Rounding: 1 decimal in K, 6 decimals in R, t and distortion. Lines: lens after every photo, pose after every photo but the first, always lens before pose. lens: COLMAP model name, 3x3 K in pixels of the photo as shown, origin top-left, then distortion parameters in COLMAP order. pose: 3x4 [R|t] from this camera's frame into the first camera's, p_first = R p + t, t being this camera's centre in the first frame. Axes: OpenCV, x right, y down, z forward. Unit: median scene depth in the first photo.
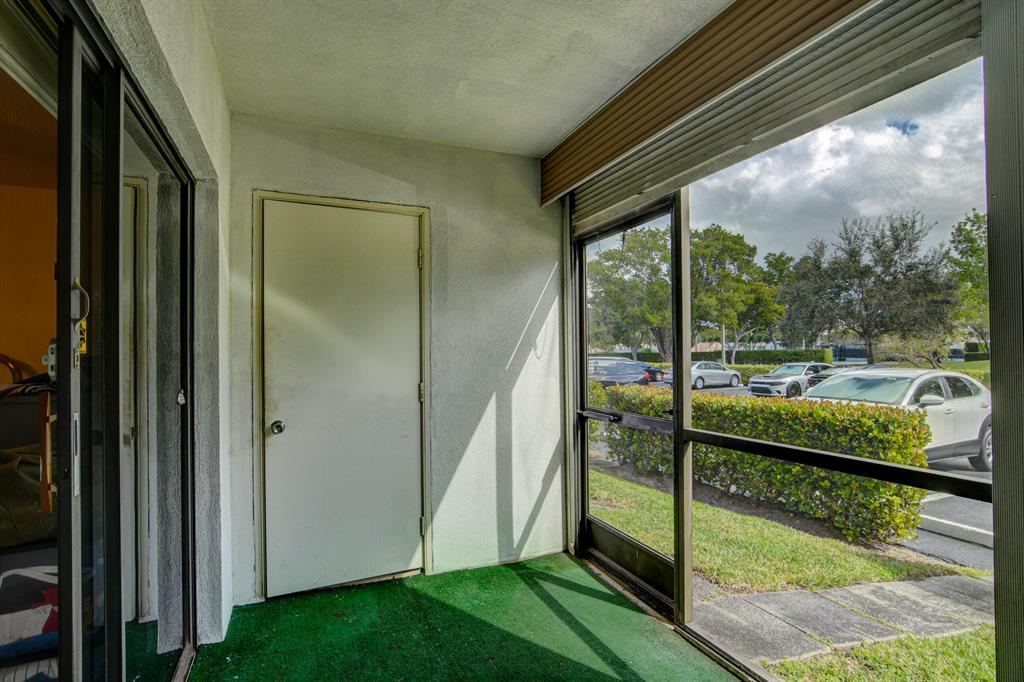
lens RADIAL K [[496.7, 0, 508.0], [0, 496.7, 343.7], [0, 0, 1]] dist [-0.045265, 0.012602]
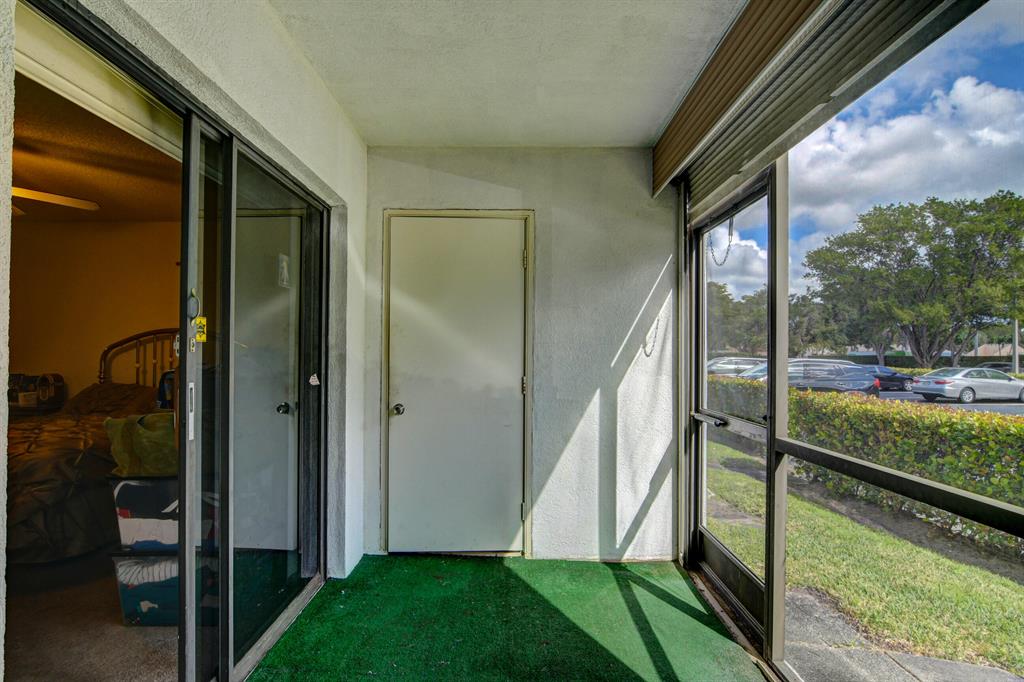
lens RADIAL K [[496.7, 0, 501.2], [0, 496.7, 344.2], [0, 0, 1]] dist [-0.045265, 0.012602]
pose [[0.916194, 0.008970, -0.400635, 0.200134], [-0.007698, 0.999959, 0.004783, 0.005518], [0.400661, -0.001298, 0.916225, 0.009433]]
